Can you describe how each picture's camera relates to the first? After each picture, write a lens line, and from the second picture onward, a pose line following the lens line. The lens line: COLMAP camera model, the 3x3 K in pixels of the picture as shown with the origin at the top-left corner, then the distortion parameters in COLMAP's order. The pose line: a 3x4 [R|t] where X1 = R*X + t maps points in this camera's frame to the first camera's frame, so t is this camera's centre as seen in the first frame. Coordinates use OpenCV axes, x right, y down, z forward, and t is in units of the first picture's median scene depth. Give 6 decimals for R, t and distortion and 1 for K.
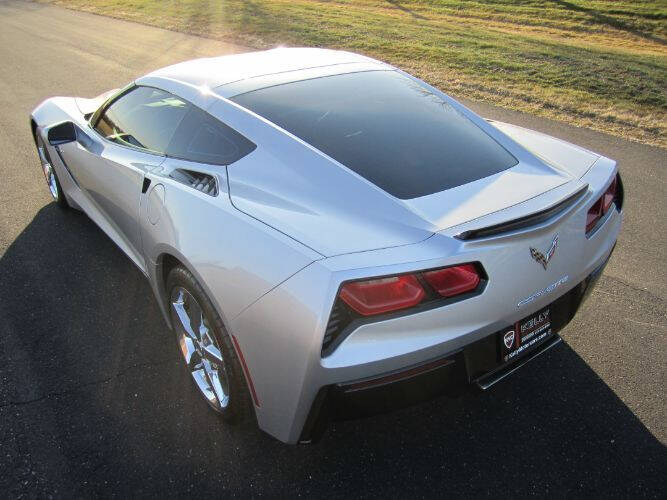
lens RADIAL K [[555.3, 0, 341.8], [0, 555.3, 254.6], [0, 0, 1]] dist [-0.049660, 0.004026]
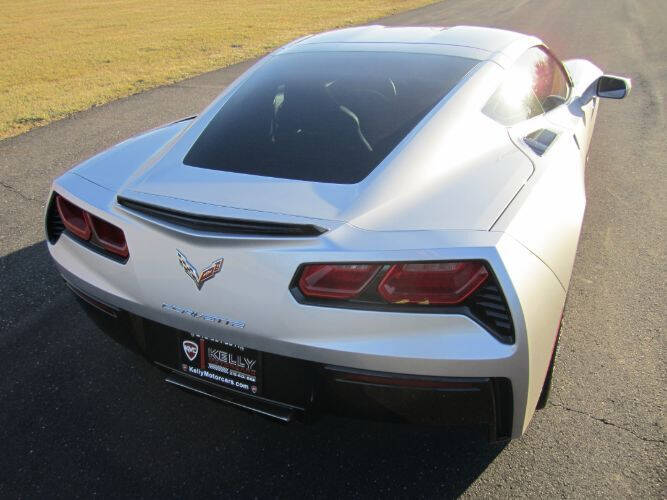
lens RADIAL K [[555.4, 0, 334.1], [0, 555.4, 254.4], [0, 0, 1]] dist [-0.059361, 0.016298]
pose [[0.455596, 0.397508, -0.796505, 0.962784], [-0.382768, 0.895301, 0.227872, -0.250494], [0.803692, 0.201059, 0.560048, 0.602455]]
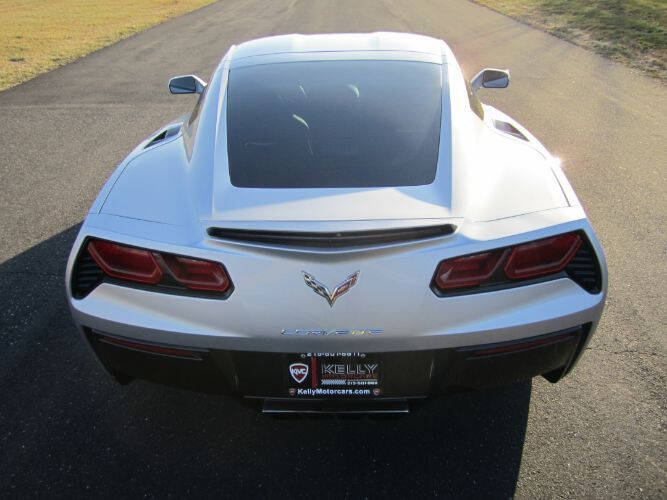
lens RADIAL K [[555.4, 0, 334.1], [0, 555.4, 254.4], [0, 0, 1]] dist [-0.059361, 0.016298]
pose [[0.775131, 0.286371, -0.563172, 0.717523], [-0.276936, 0.955184, 0.104543, -0.119352], [0.567871, 0.074928, 0.819700, 0.276950]]
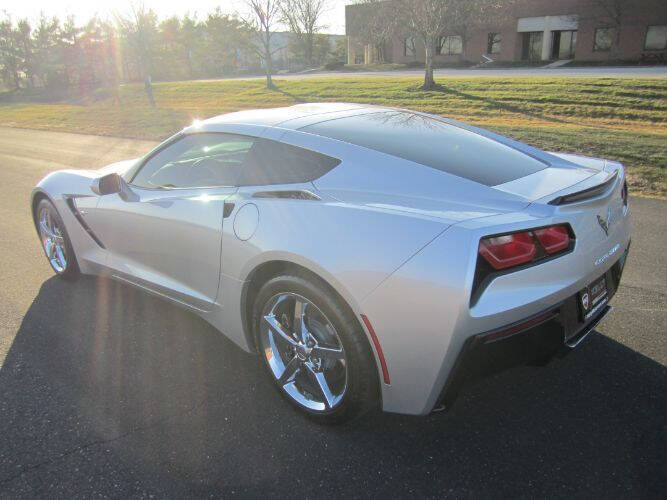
lens RADIAL K [[555.4, 0, 334.1], [0, 555.4, 254.4], [0, 0, 1]] dist [-0.059361, 0.016298]
pose [[0.984724, -0.087826, 0.150353, -0.342949], [0.113521, 0.978553, -0.171892, 0.177764], [-0.132032, 0.186334, 0.973574, -0.058450]]
